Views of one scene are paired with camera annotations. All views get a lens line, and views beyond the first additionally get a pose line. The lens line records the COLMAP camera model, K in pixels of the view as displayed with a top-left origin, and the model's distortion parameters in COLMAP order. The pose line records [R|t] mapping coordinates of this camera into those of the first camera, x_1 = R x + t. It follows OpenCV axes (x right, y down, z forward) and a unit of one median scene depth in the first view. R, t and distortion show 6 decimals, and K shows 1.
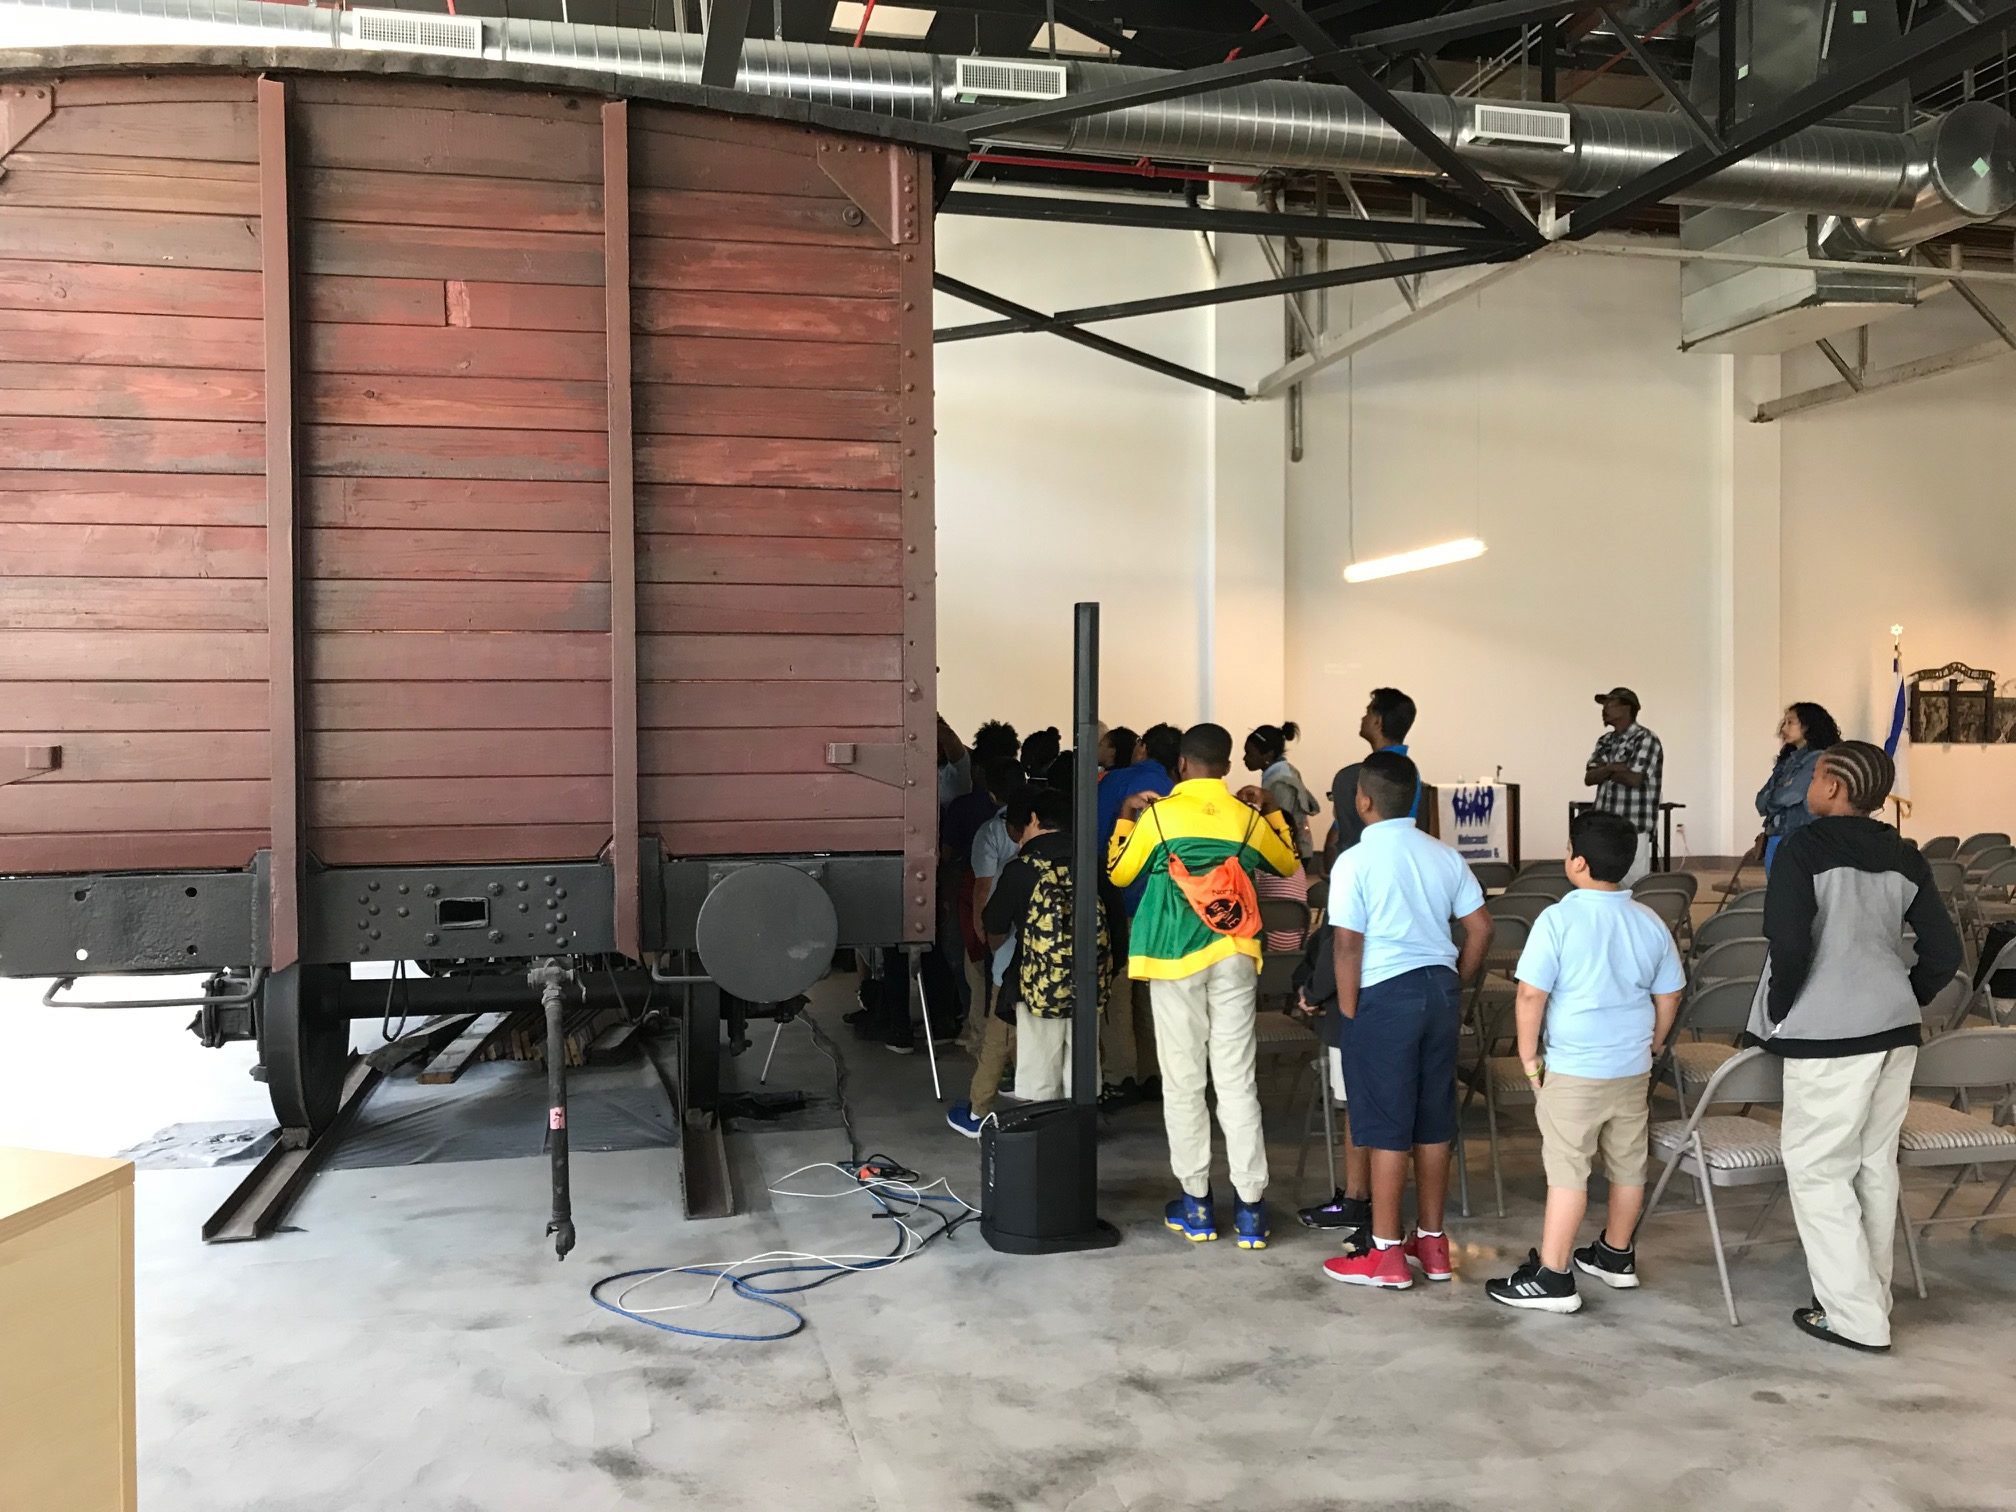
lens RADIAL K [[1646.7, 0, 1016.7], [0, 1646.7, 759.3], [0, 0, 1]] dist [0.022038, -0.030505]
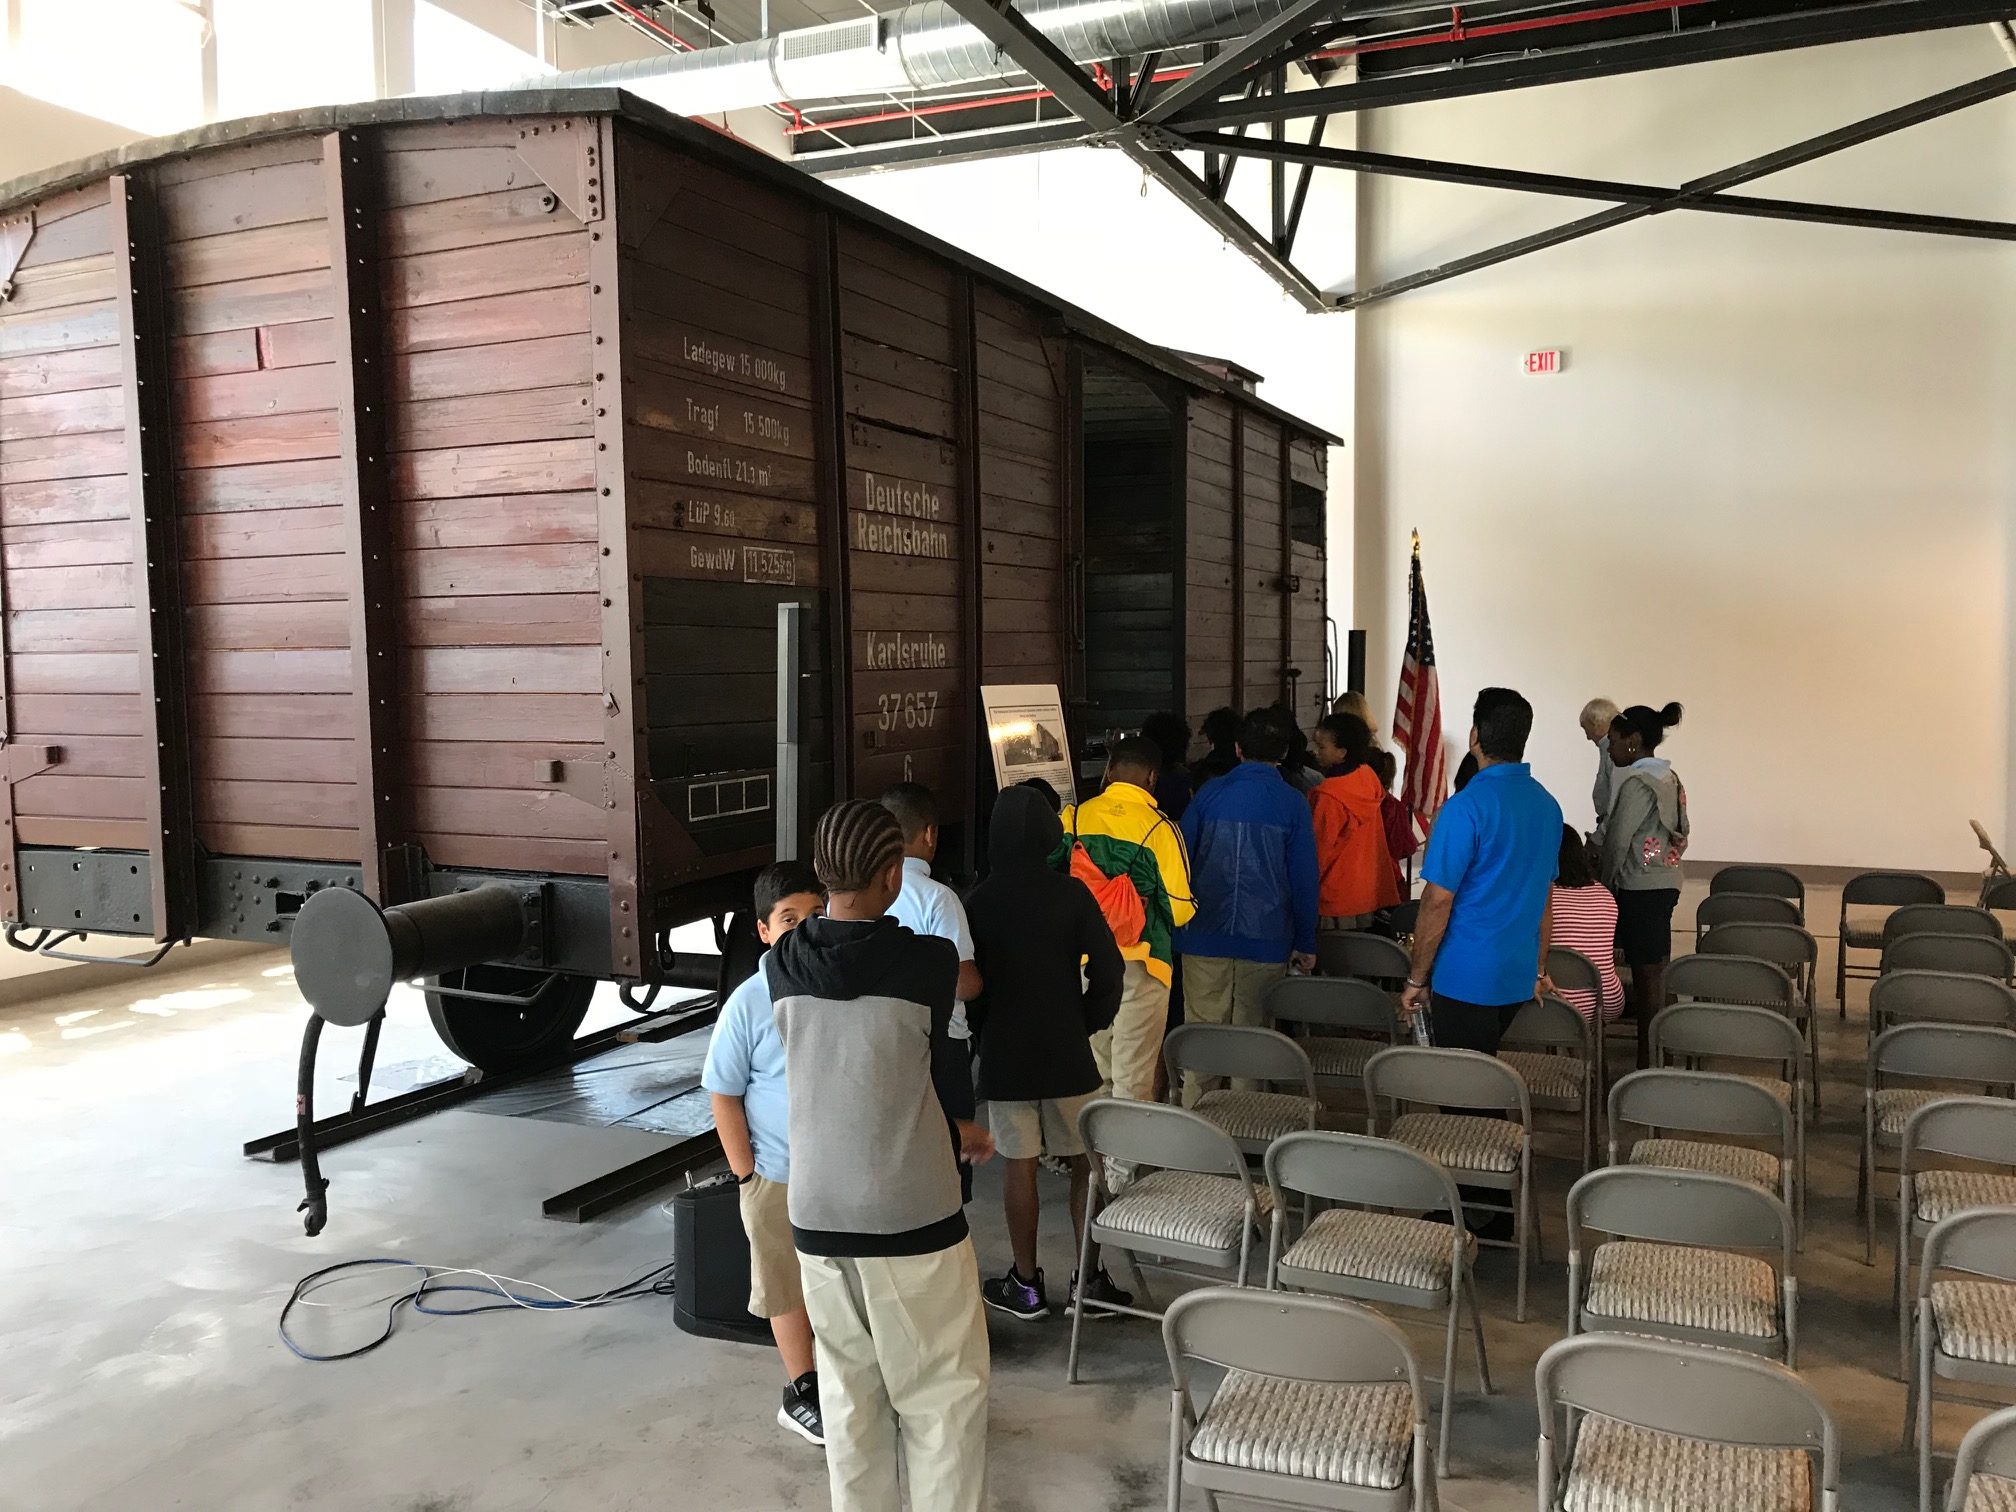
lens RADIAL K [[1646.7, 0, 1062.2], [0, 1646.7, 744.8], [0, 0, 1]] dist [0.022038, -0.030505]
pose [[0.811239, 0.029144, -0.583988, 0.713692], [-0.008736, 0.999250, 0.037731, -0.058728], [0.584649, -0.025507, 0.810885, 0.407366]]
